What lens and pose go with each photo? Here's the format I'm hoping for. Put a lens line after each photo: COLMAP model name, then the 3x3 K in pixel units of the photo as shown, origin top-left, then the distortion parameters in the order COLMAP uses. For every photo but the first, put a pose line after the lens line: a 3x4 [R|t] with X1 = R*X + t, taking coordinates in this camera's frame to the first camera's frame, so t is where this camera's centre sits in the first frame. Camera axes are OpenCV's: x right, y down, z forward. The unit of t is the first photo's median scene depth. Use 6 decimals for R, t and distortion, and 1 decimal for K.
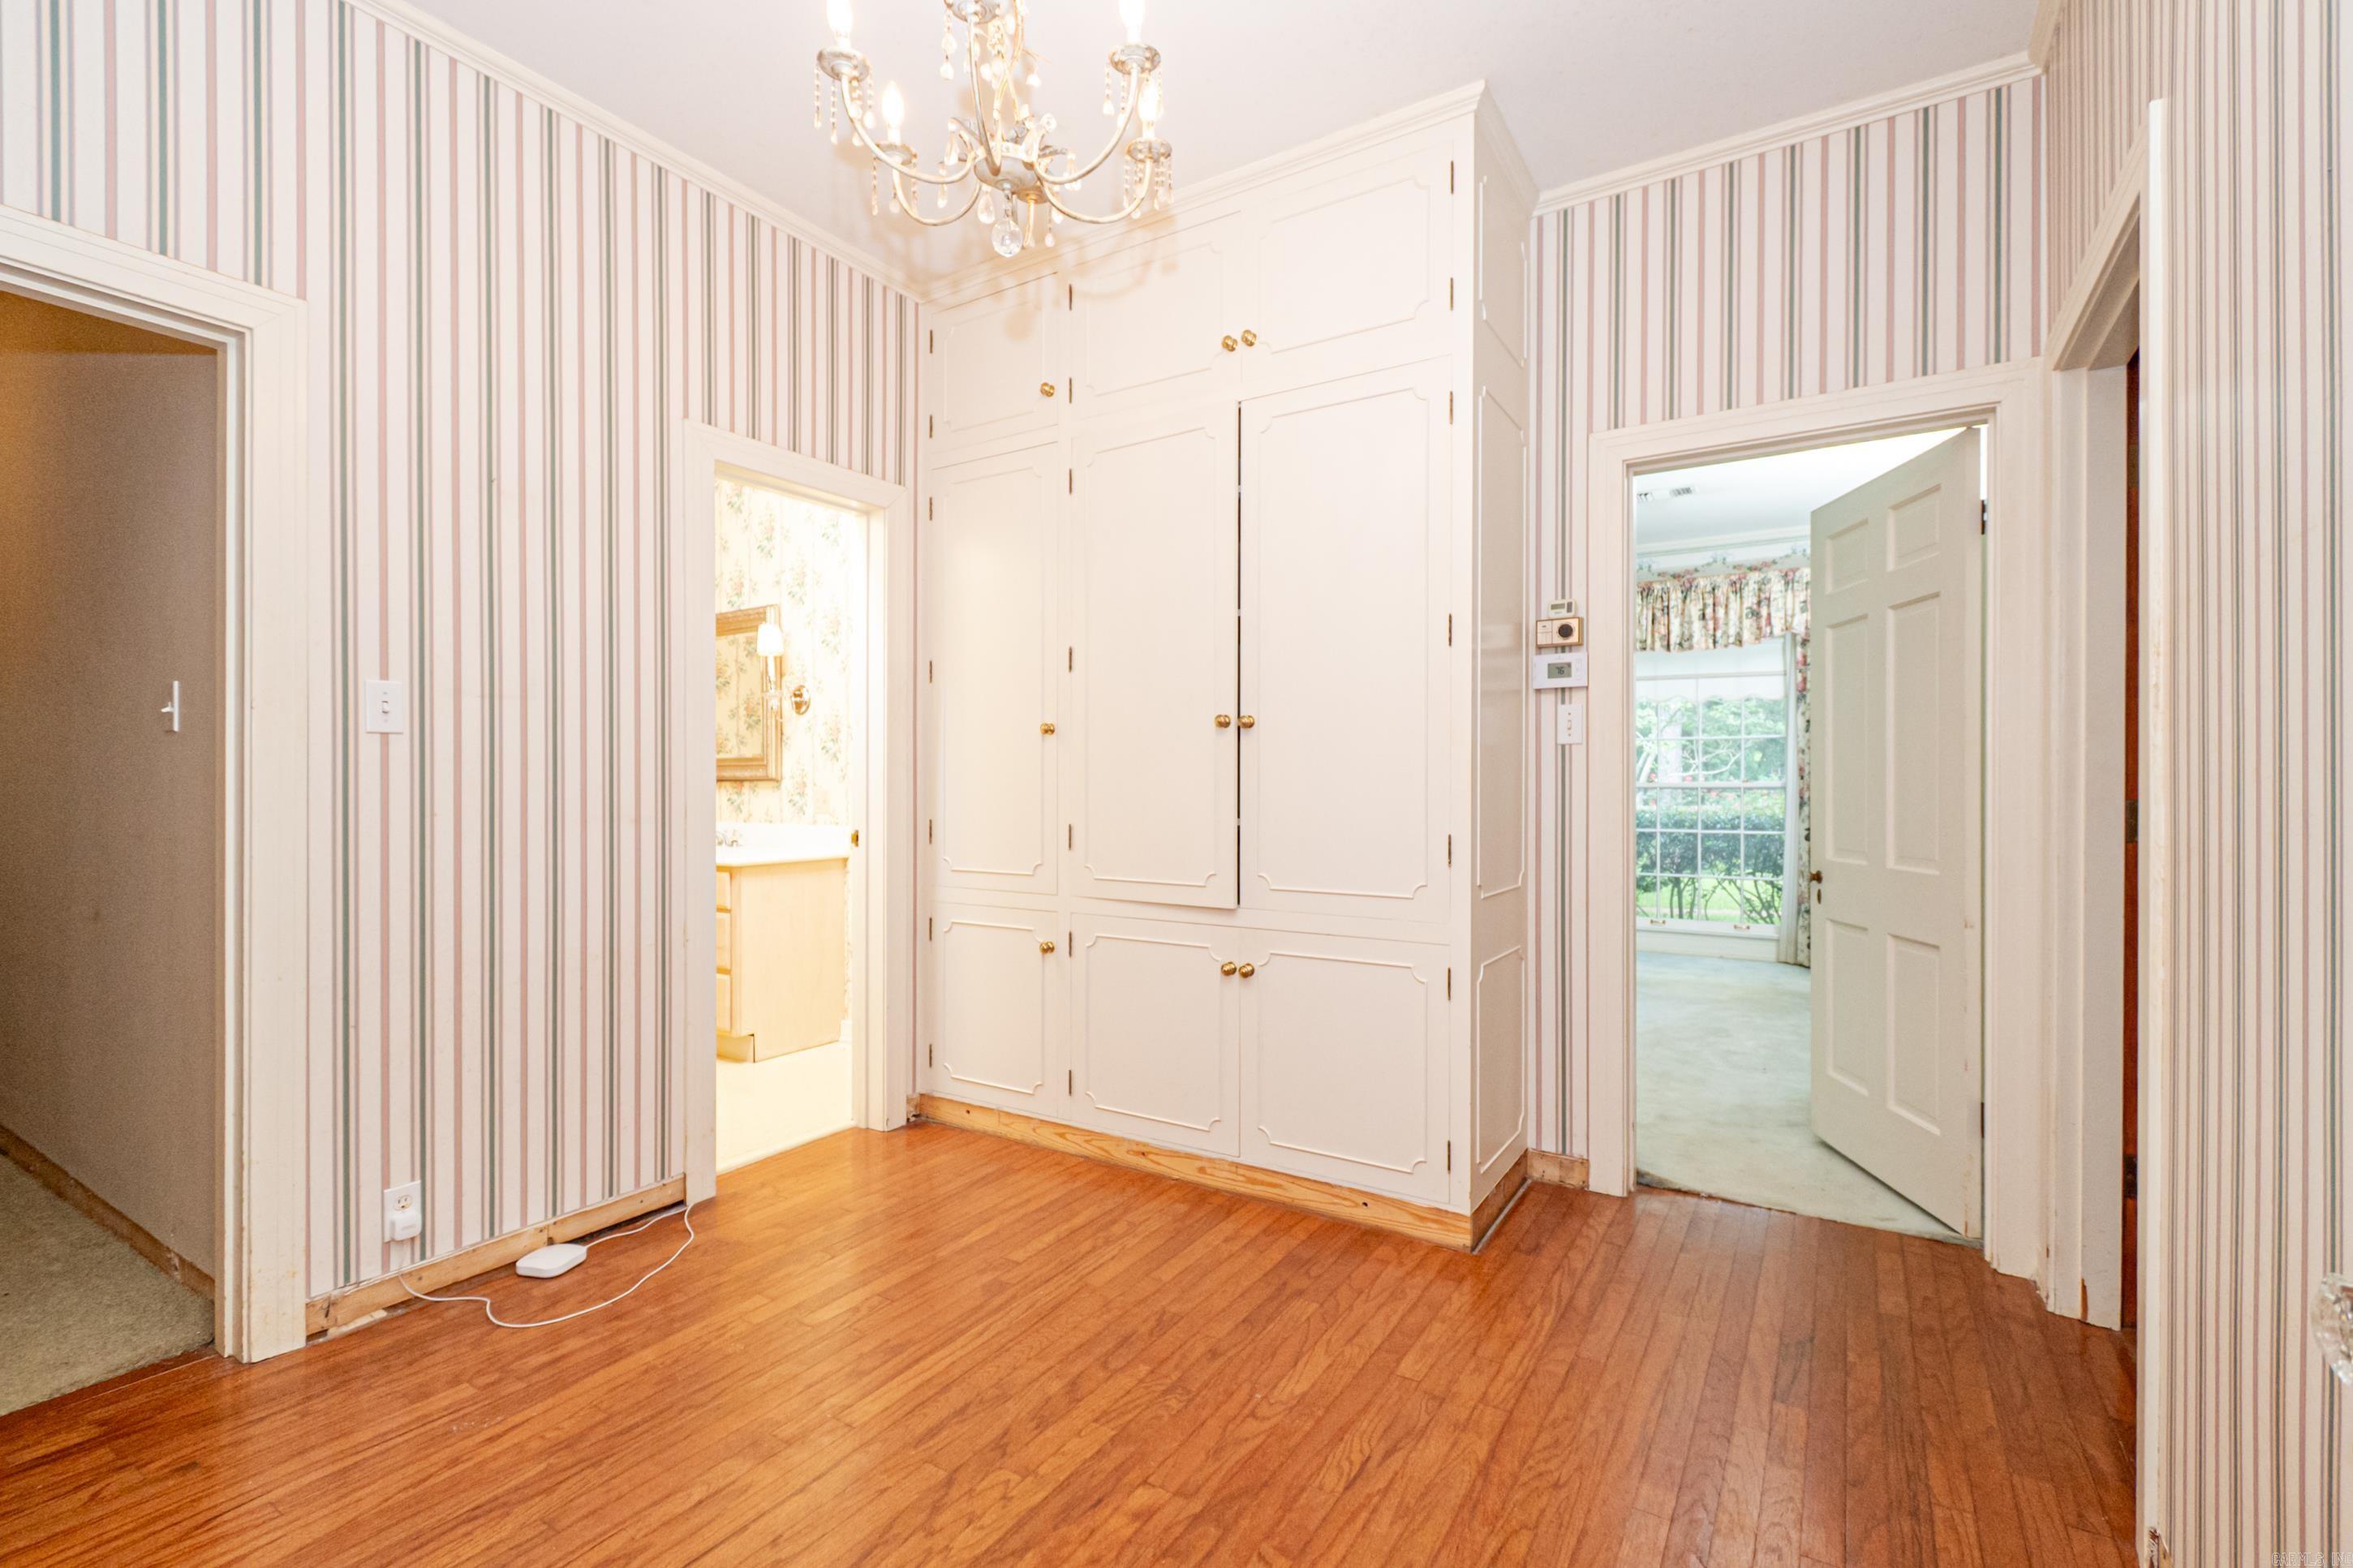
lens RADIAL K [[1050.0, 0, 1184.0], [0, 1050.0, 780.1], [0, 0, 1]] dist [0.000135, 0.000000]
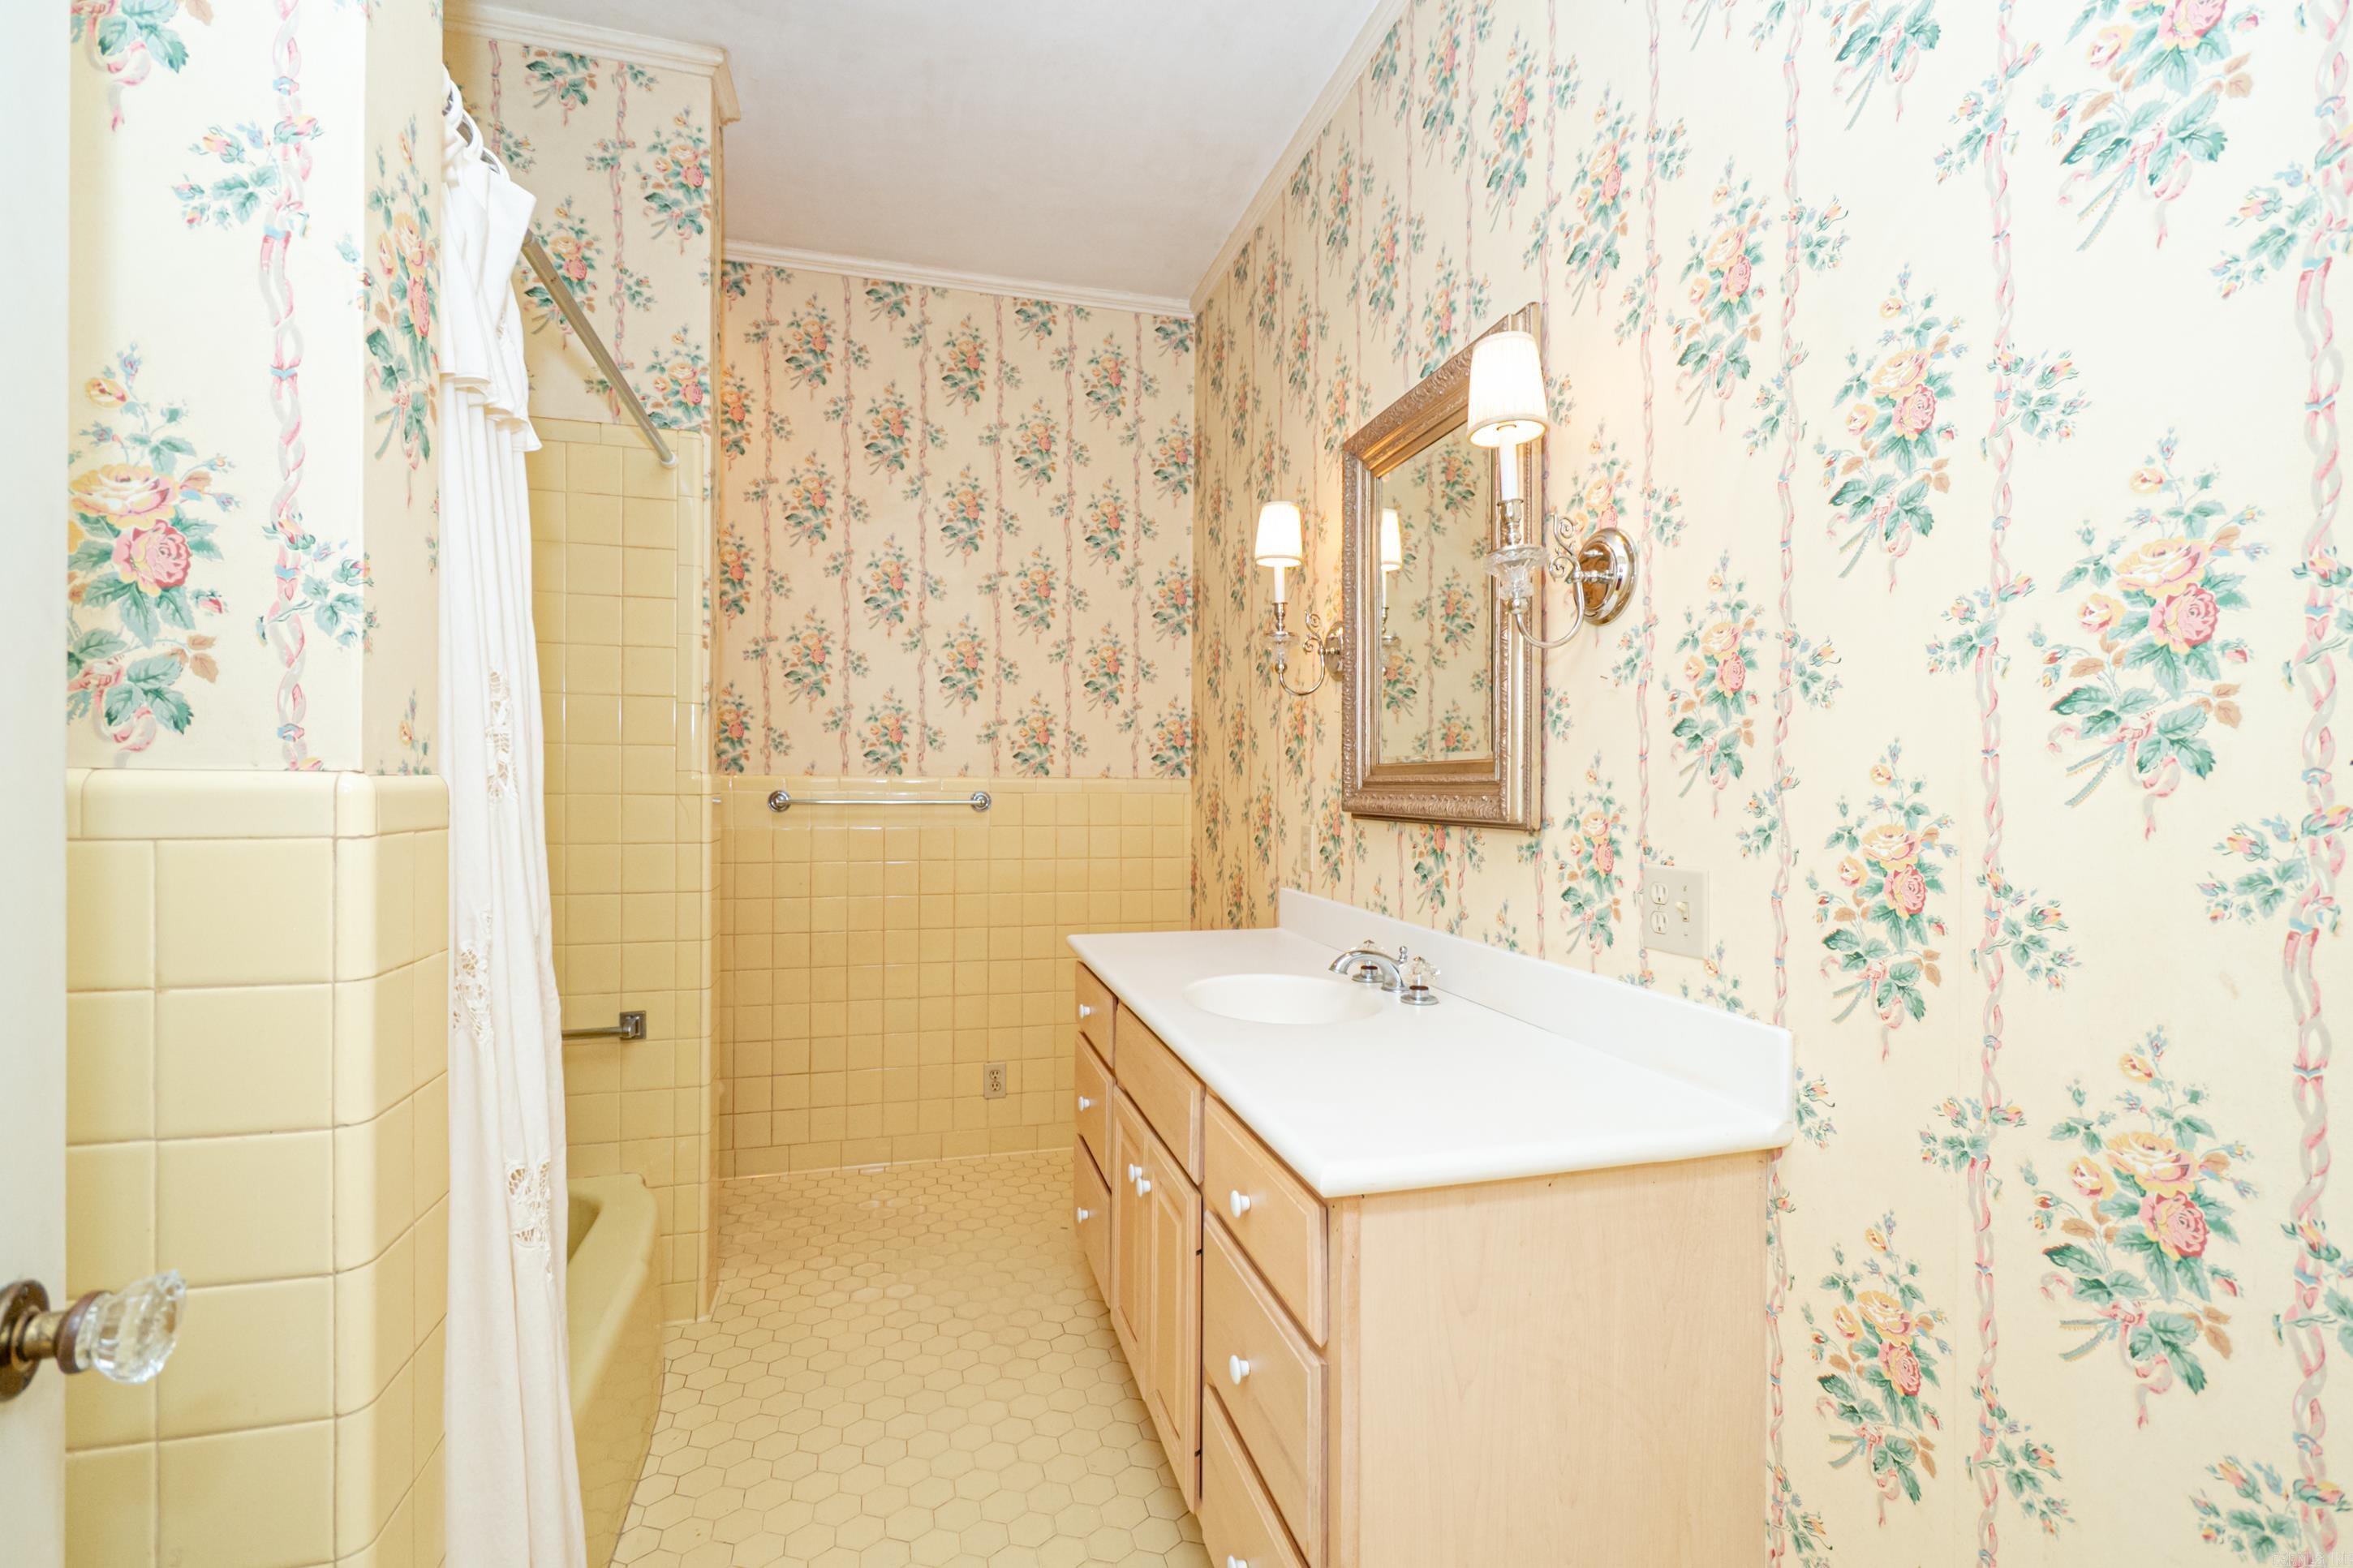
lens RADIAL K [[1050.0, 0, 1182.4], [0, 1050.0, 784.4], [0, 0, 1]] dist [0.000135, 0.000000]
pose [[0.745804, 0.011417, -0.666068, -0.247657], [-0.010982, 0.999928, 0.004842, -0.014723], [0.666075, 0.003704, 0.745876, 0.678553]]
